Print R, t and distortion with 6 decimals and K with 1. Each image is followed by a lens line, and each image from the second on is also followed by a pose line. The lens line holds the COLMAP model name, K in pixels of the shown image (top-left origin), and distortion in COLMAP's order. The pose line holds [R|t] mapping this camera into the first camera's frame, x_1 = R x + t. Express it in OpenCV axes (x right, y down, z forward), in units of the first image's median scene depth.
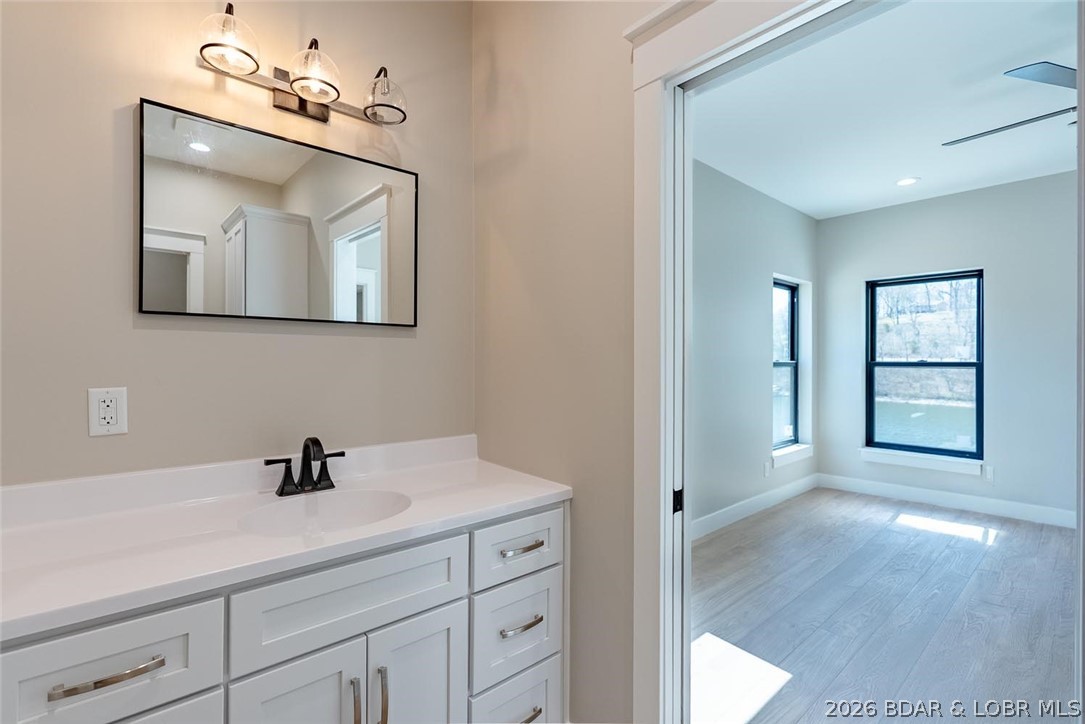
lens RADIAL K [[494.0, 0, 542.7], [0, 494.0, 356.4], [0, 0, 1]] dist [-0.007036, 0.002920]
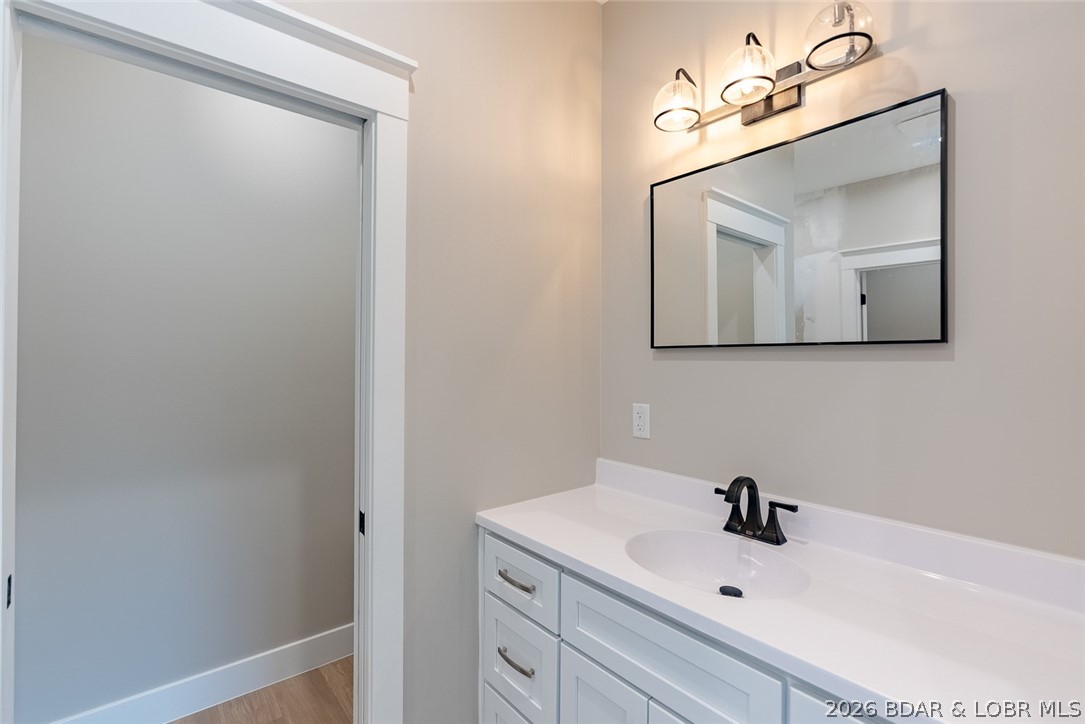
lens RADIAL K [[494.0, 0, 543.0], [0, 494.0, 361.9], [0, 0, 1]] dist [-0.007036, 0.002920]
pose [[-0.024269, -0.007357, -0.999678, 0.433760], [-0.007430, 0.999947, -0.007178, -0.035404], [0.999678, 0.007254, -0.024322, 0.644116]]
